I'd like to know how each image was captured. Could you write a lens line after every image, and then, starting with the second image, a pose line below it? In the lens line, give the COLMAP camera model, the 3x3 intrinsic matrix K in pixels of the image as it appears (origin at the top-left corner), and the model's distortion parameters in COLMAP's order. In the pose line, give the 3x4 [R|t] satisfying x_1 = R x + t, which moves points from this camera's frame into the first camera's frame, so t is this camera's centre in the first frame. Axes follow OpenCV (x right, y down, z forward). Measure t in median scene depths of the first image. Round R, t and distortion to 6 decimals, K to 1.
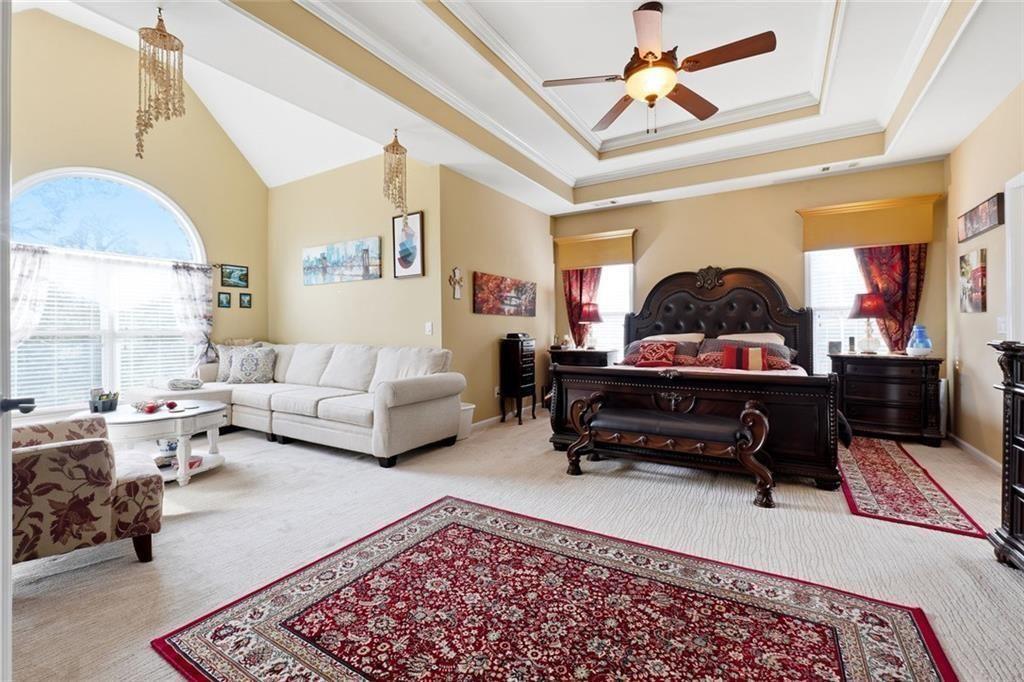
lens RADIAL K [[434.0, 0, 509.0], [0, 434.0, 330.4], [0, 0, 1]] dist [-0.020982, 0.007670]
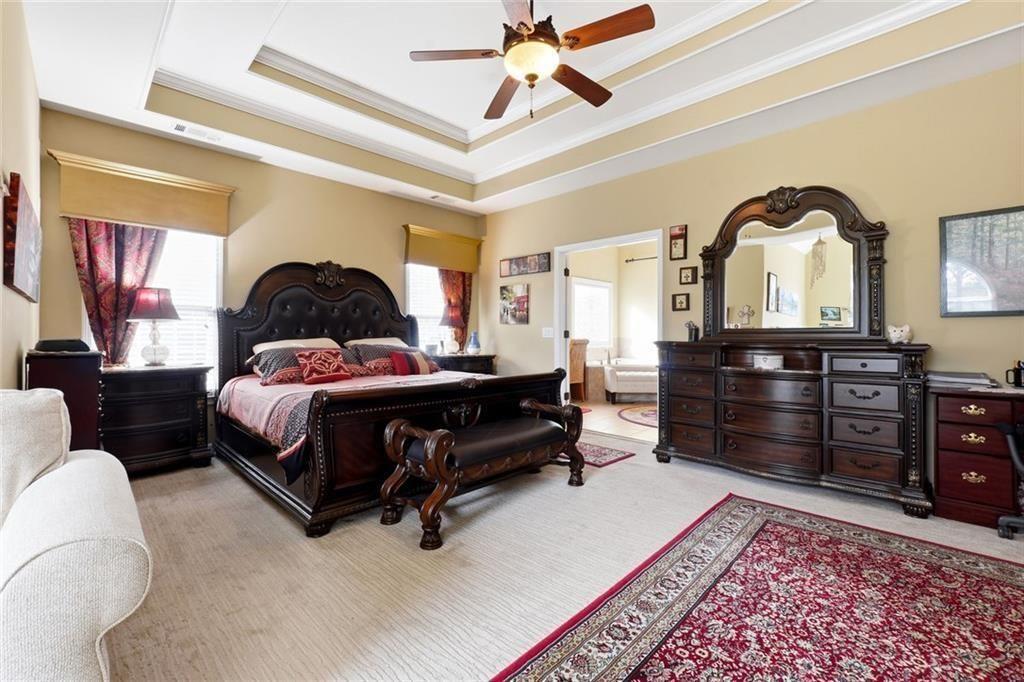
lens RADIAL K [[434.0, 0, 509.0], [0, 434.0, 330.4], [0, 0, 1]] dist [-0.020982, 0.007670]
pose [[0.229291, 0.015334, 0.973237, -0.421312], [-0.002839, 0.999882, -0.015085, 0.004320], [-0.973354, 0.000696, 0.229308, 0.634391]]
